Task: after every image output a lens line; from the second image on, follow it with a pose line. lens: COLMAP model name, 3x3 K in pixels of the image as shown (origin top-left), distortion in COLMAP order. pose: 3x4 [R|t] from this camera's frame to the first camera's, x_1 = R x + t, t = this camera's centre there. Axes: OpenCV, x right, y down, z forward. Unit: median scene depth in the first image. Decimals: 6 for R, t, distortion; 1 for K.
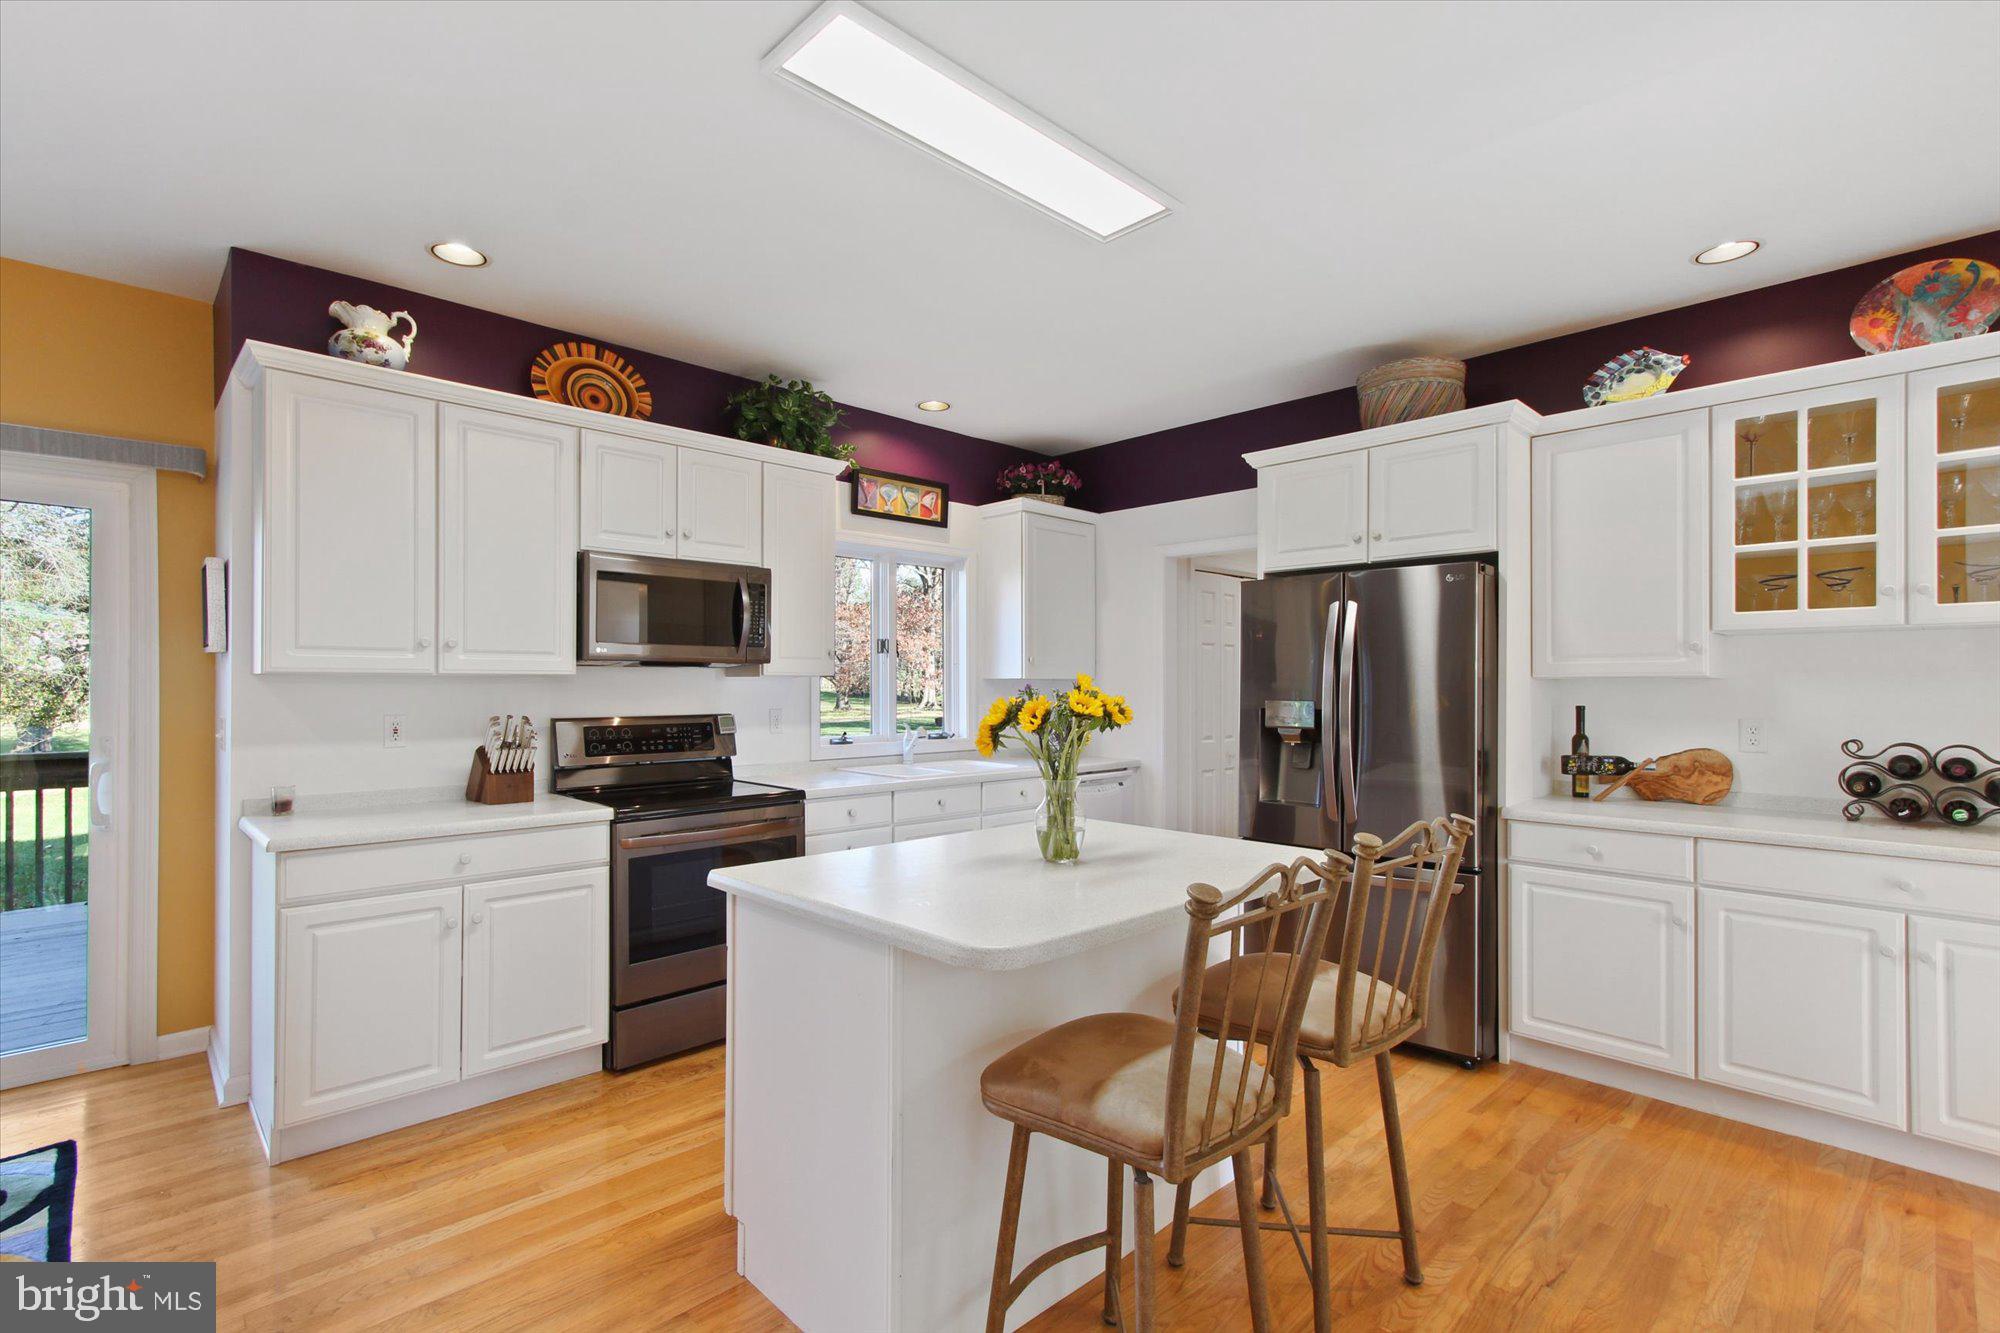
lens RADIAL K [[916.1, 0, 966.1], [0, 916.1, 676.5], [0, 0, 1]] dist [-0.002055, 0.005921]
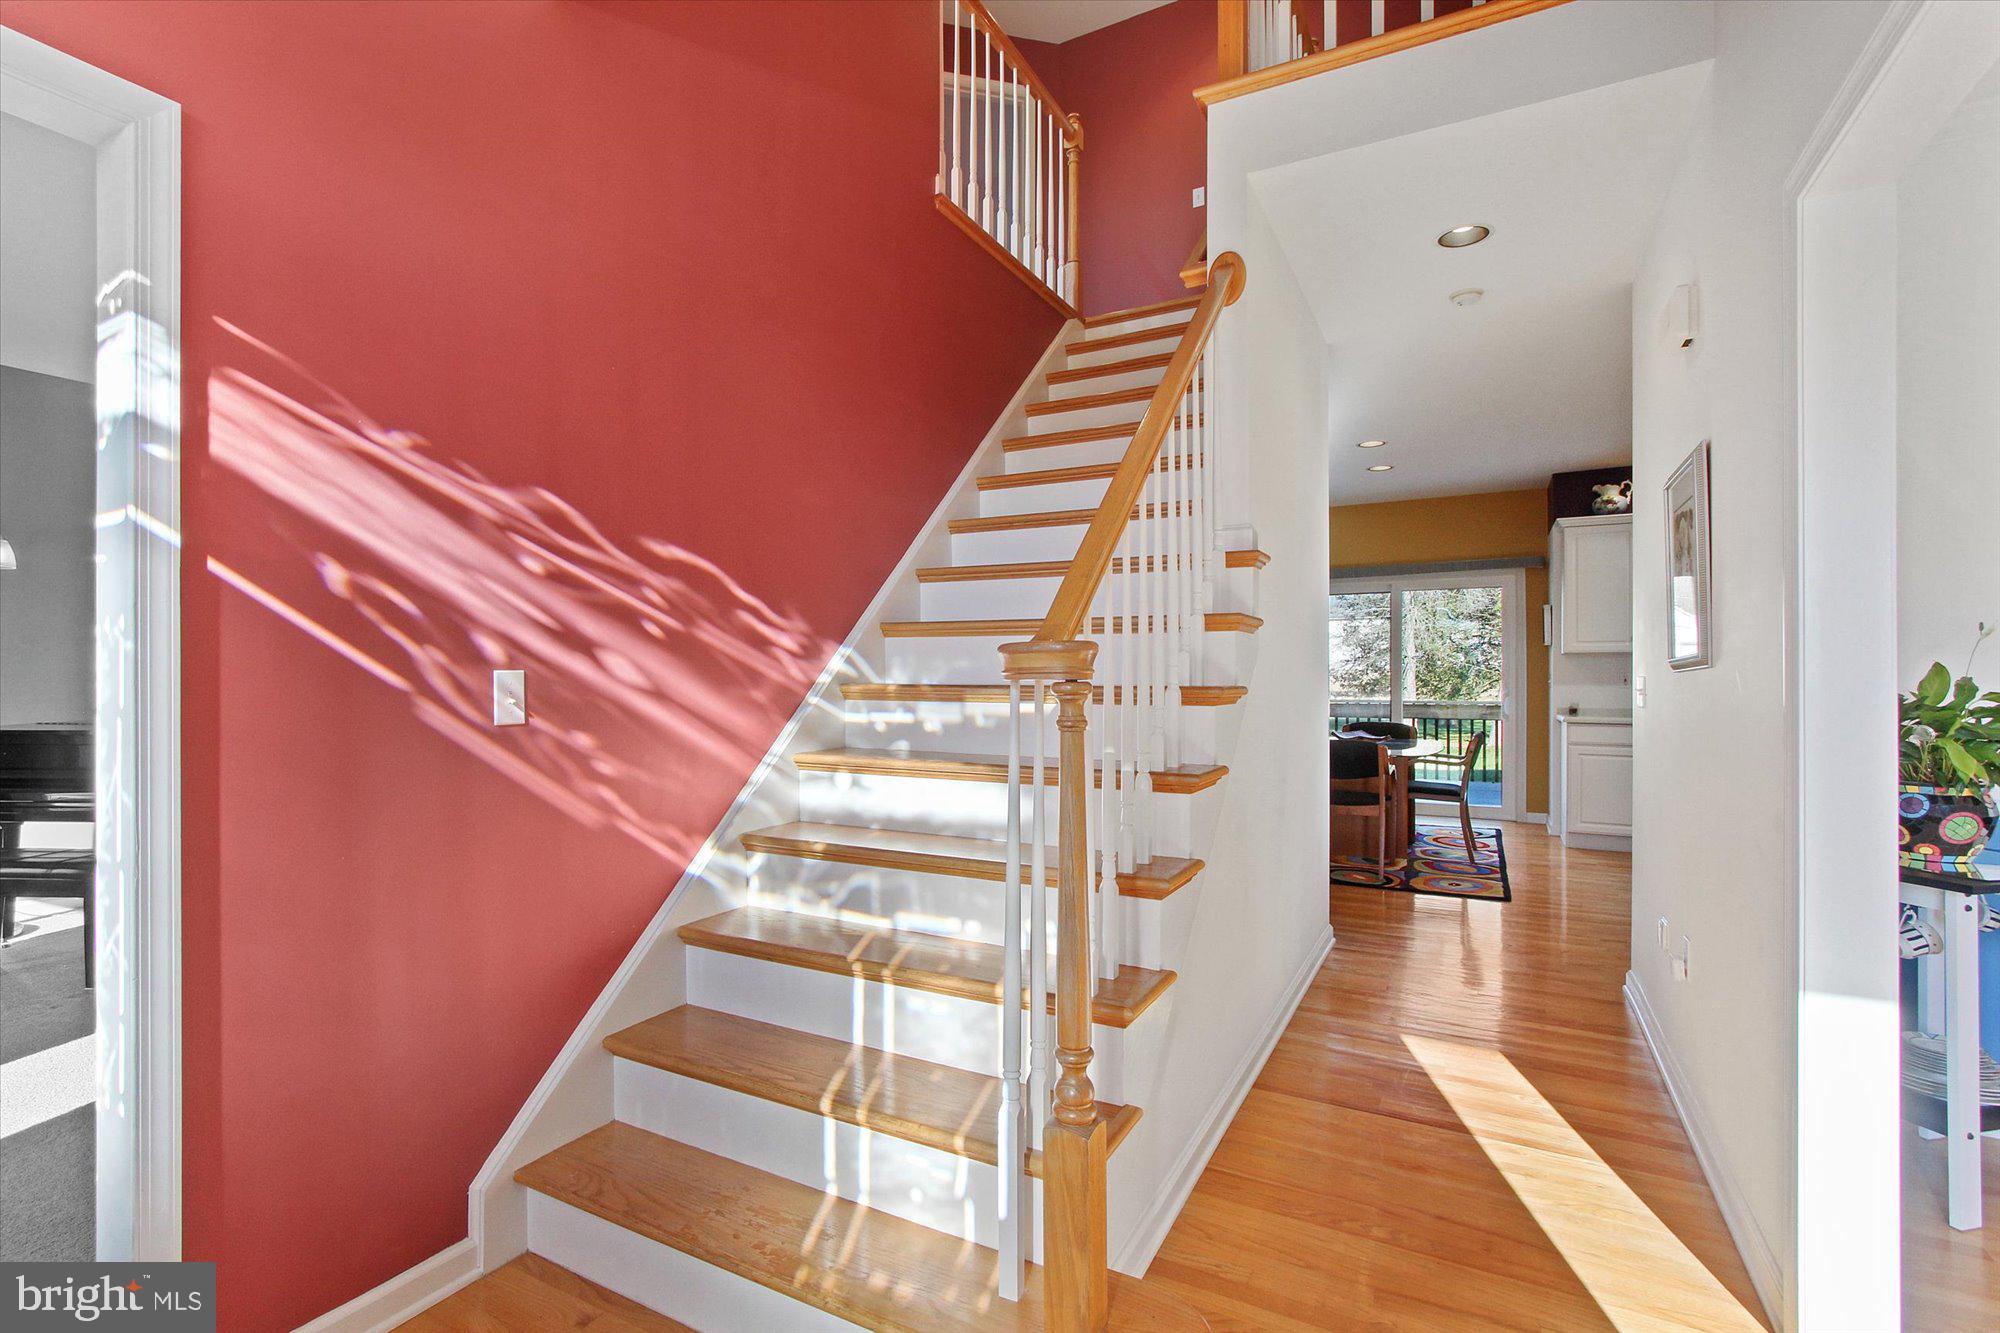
lens RADIAL K [[916.1, 0, 966.1], [0, 916.1, 676.5], [0, 0, 1]] dist [-0.002055, 0.005921]
pose [[0.296729, 0.001221, -0.954961, 1.007167], [0.010165, 0.999938, 0.004437, 0.028795], [0.954908, -0.011024, 0.296699, -1.149289]]
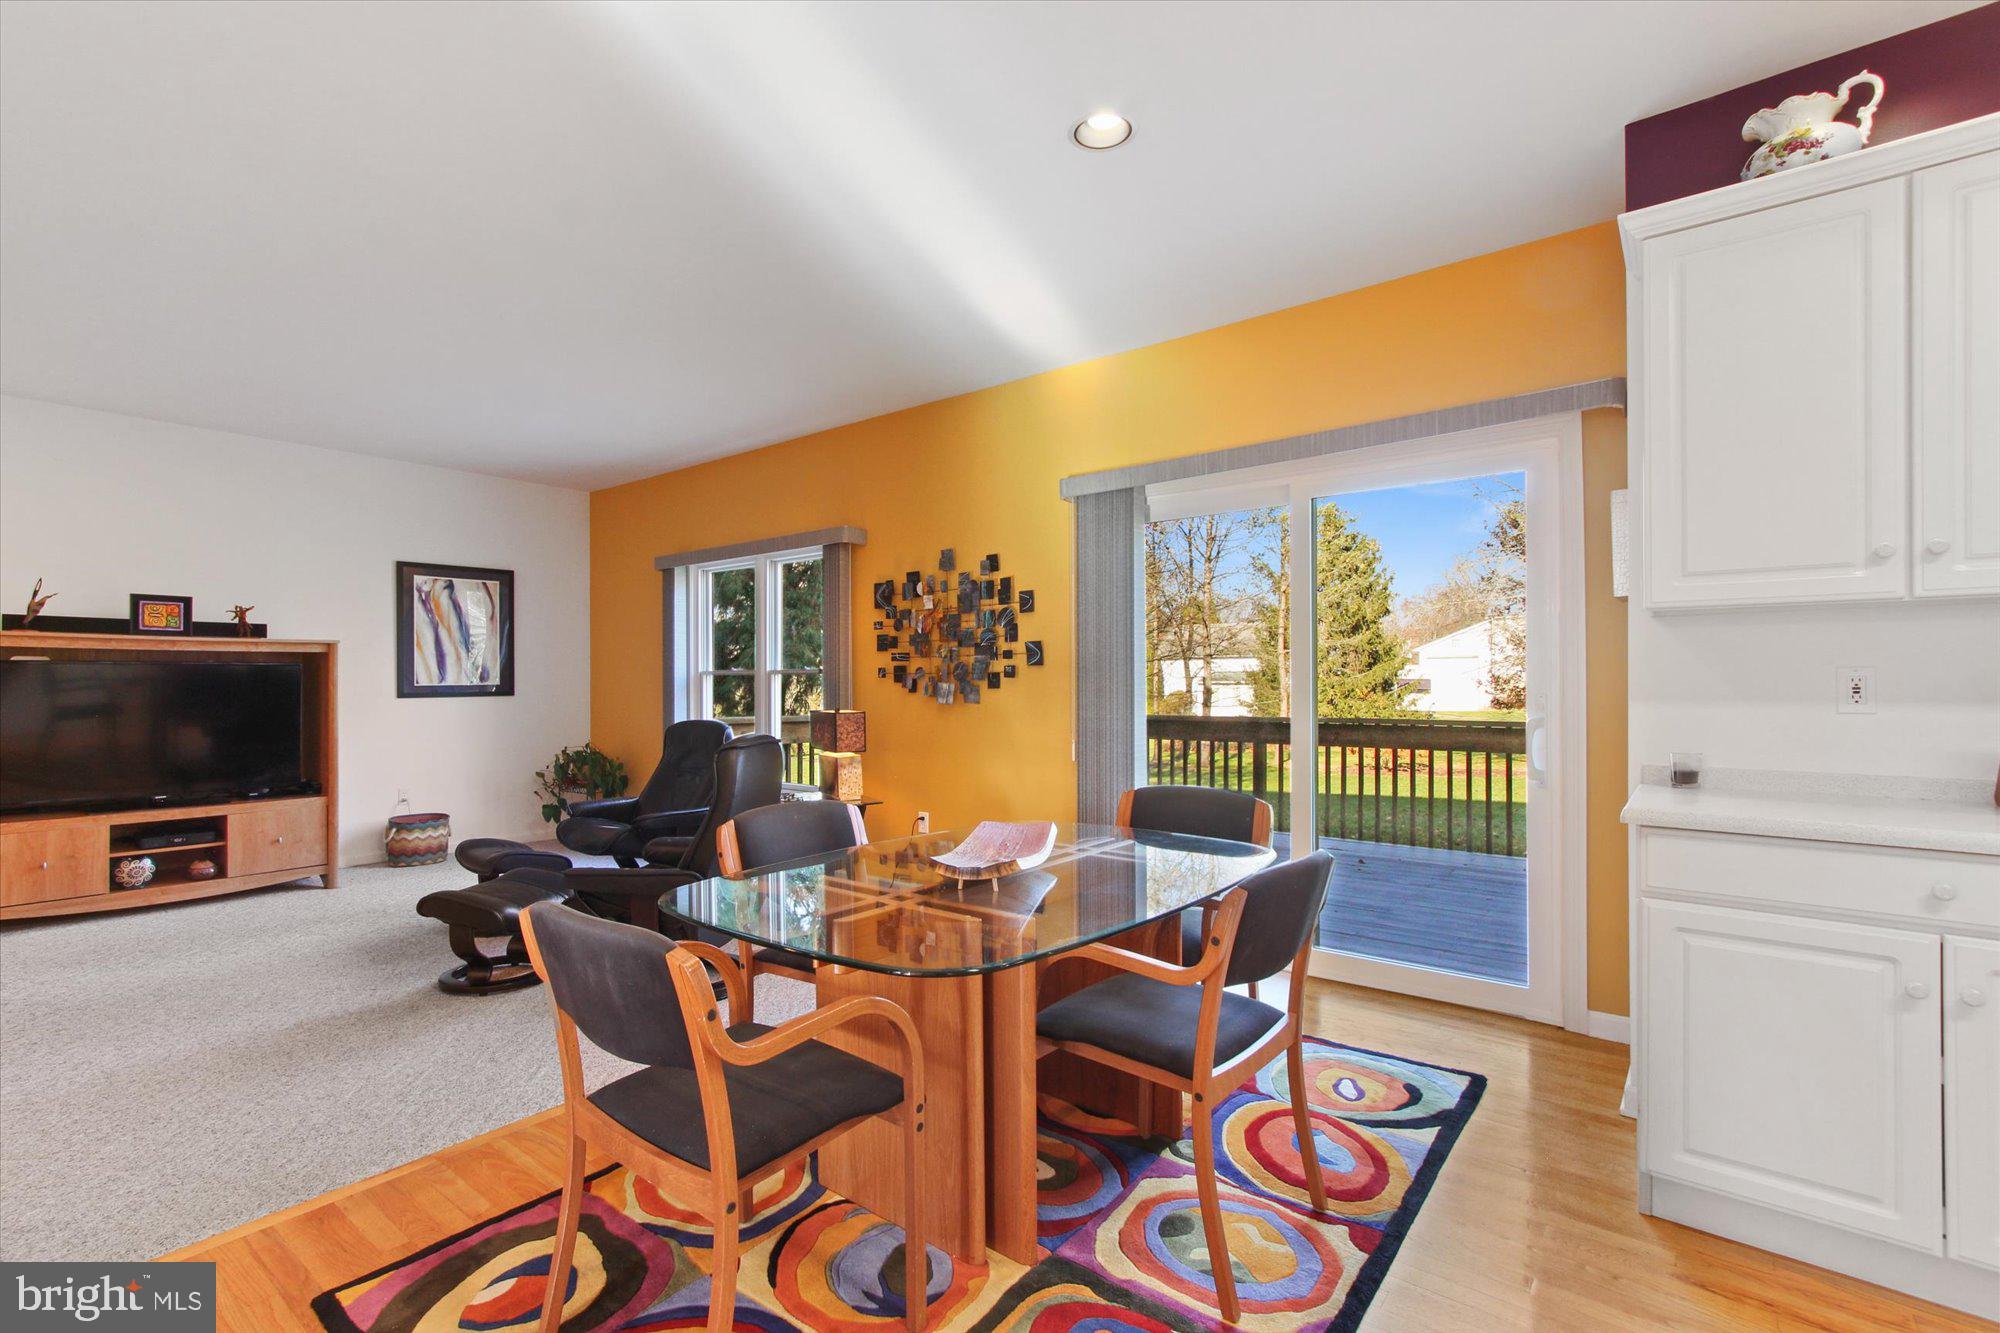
lens RADIAL K [[916.1, 0, 966.1], [0, 916.1, 676.5], [0, 0, 1]] dist [-0.002055, 0.005921]
pose [[0.128184, -0.007921, -0.991719, -0.022455], [0.008543, 0.999940, -0.006882, 0.051582], [0.991714, -0.007590, 0.128244, 0.260915]]
